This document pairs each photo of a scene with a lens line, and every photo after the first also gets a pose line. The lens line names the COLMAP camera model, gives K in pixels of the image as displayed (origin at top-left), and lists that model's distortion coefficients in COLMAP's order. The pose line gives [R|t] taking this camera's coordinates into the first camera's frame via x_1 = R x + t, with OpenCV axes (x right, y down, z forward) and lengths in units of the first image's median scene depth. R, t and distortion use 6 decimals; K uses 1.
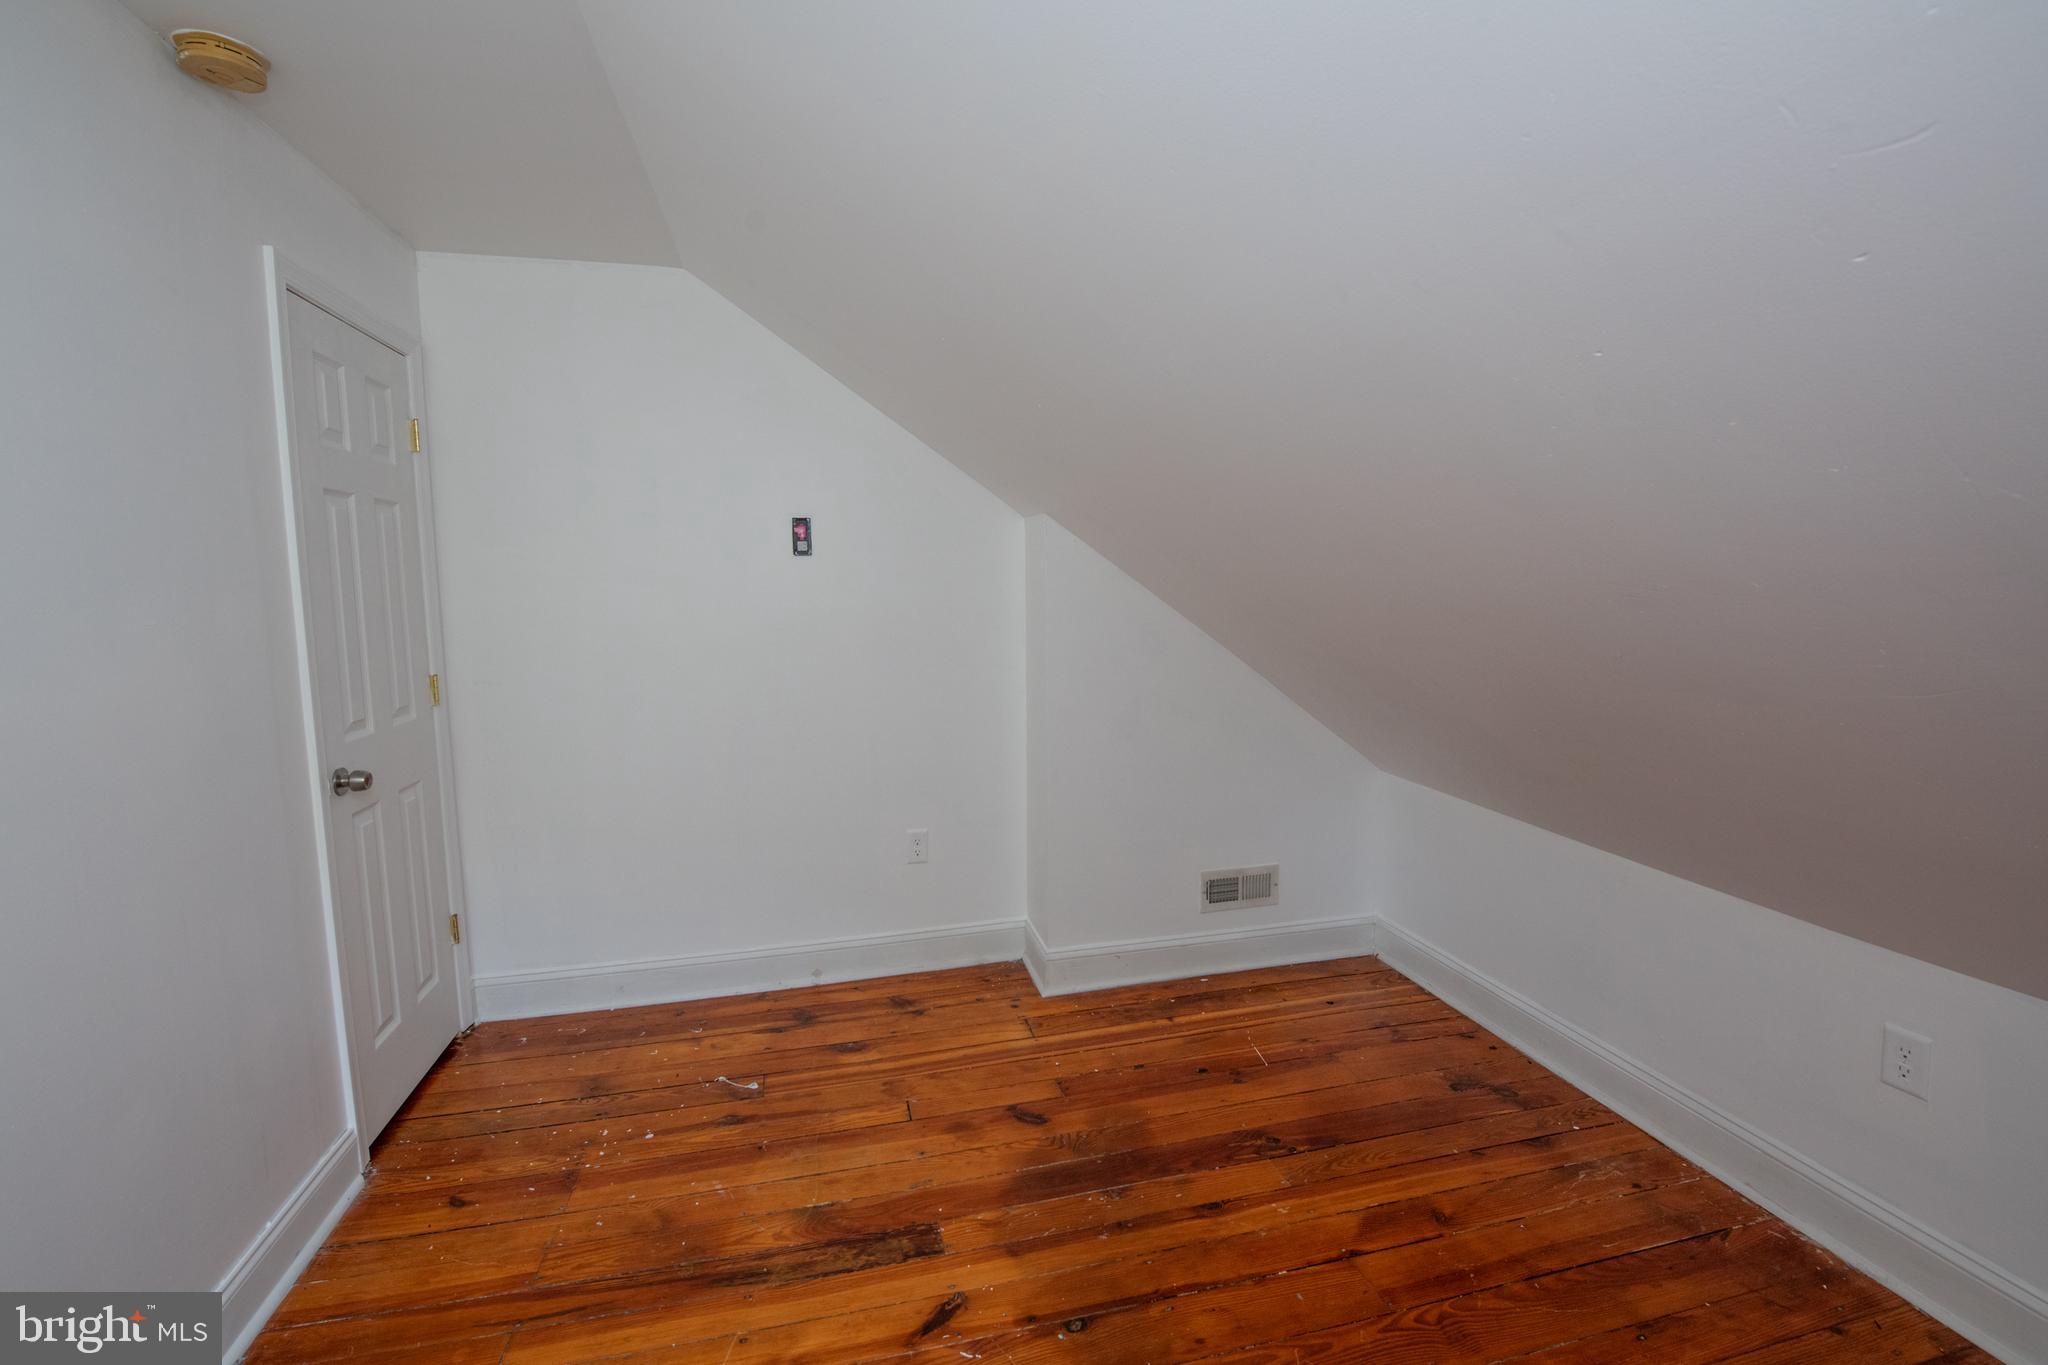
lens RADIAL K [[845.5, 0, 1018.2], [0, 845.5, 681.2], [0, 0, 1]] dist [-0.014396, -0.001497]
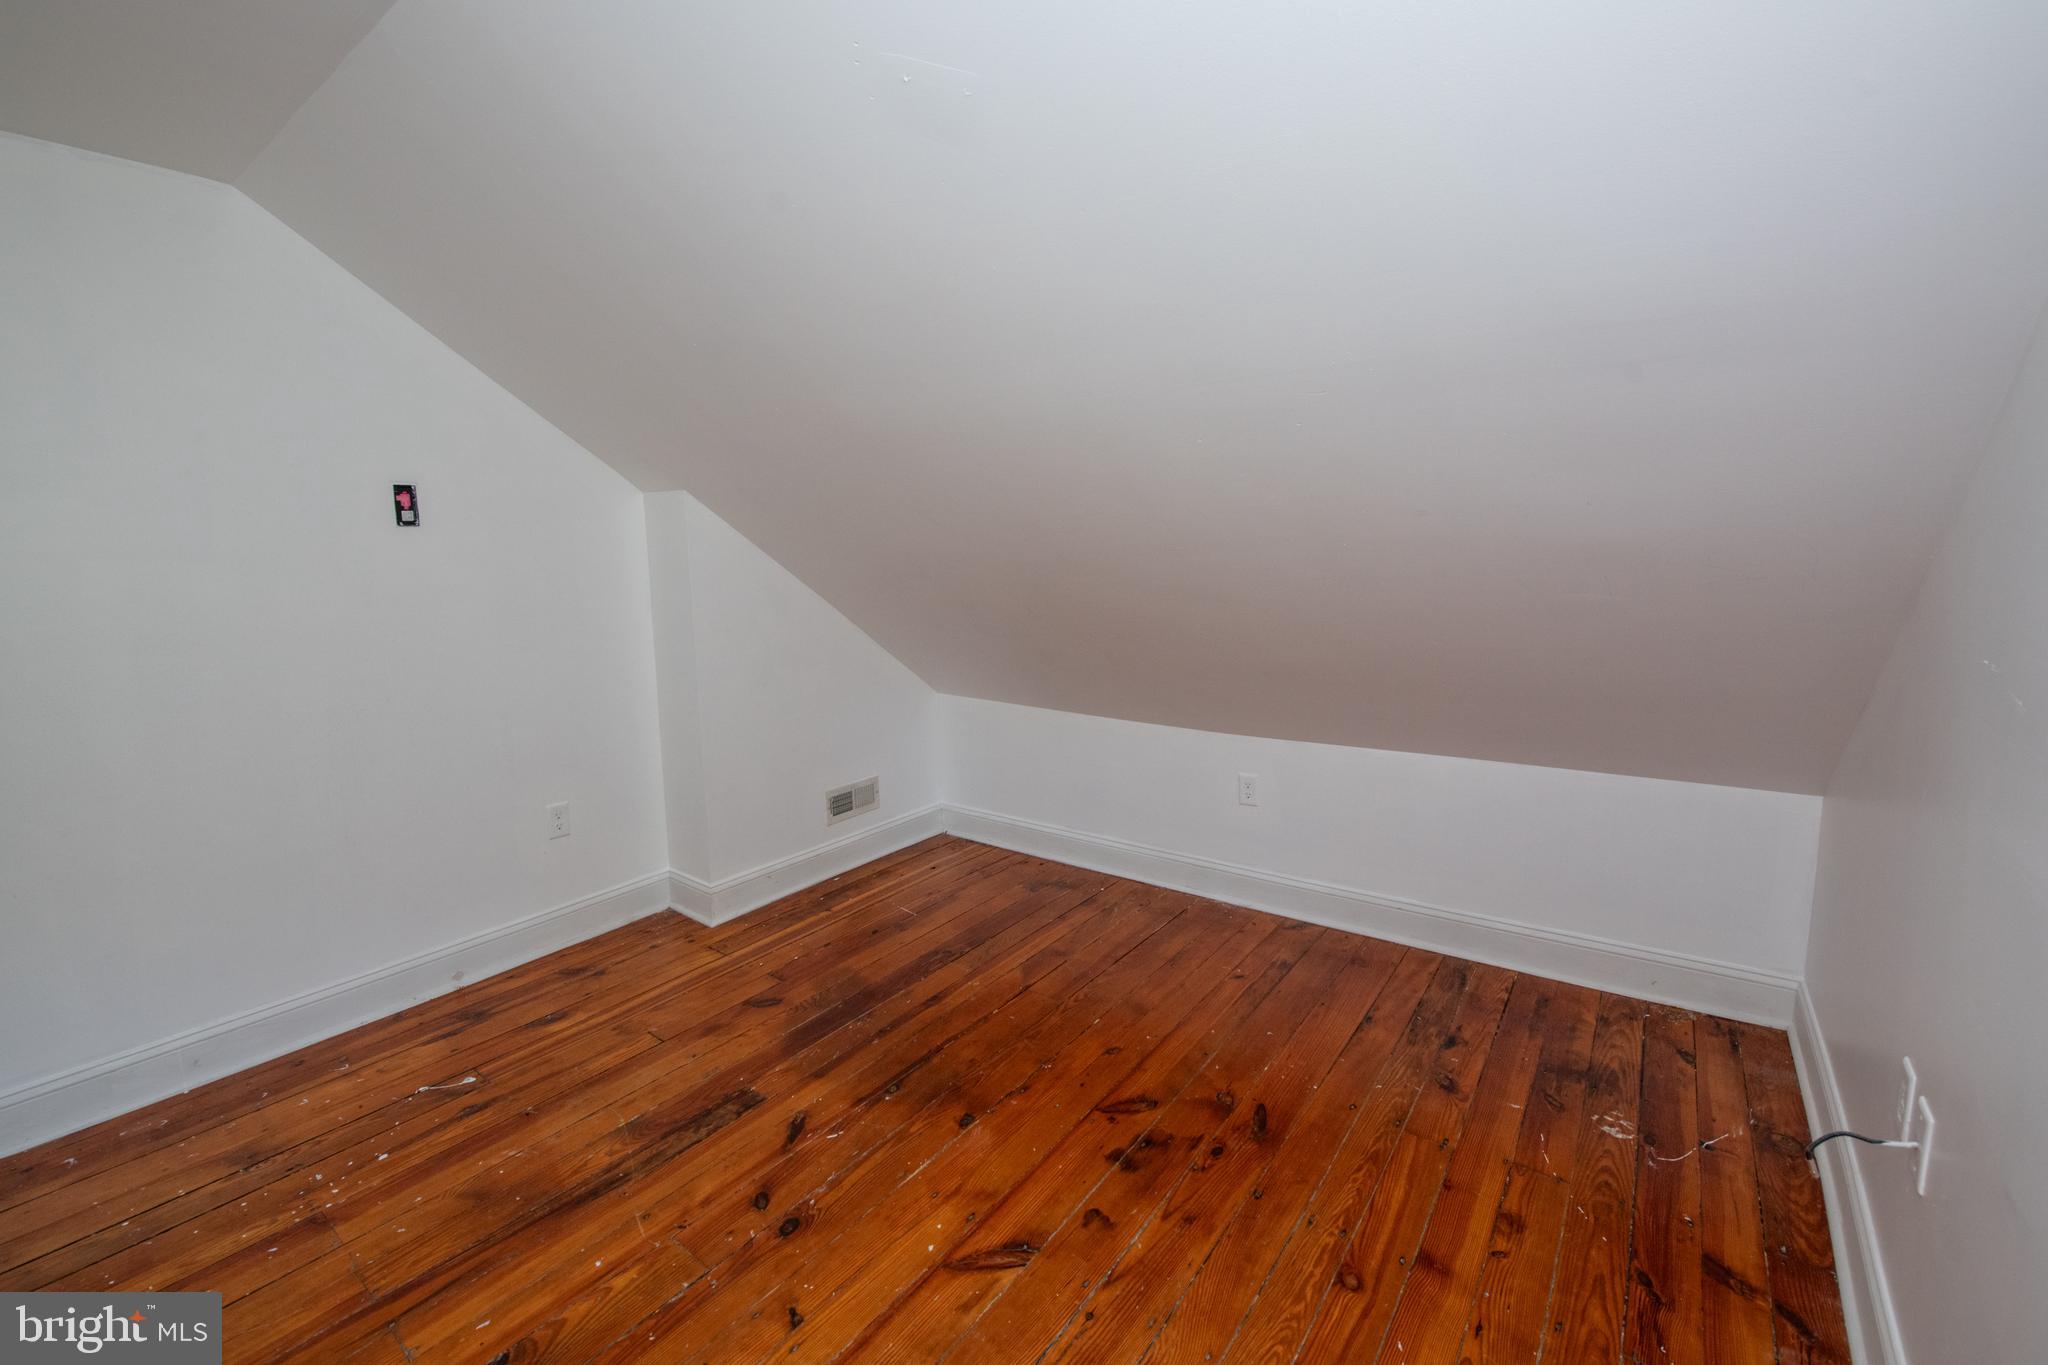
lens RADIAL K [[845.5, 0, 1022.0], [0, 845.5, 677.6], [0, 0, 1]] dist [-0.014396, -0.001497]
pose [[0.770928, -0.102134, 0.628680, -0.397755], [0.086338, 0.994706, 0.055723, 0.026138], [-0.631043, 0.011320, 0.775665, -0.151181]]
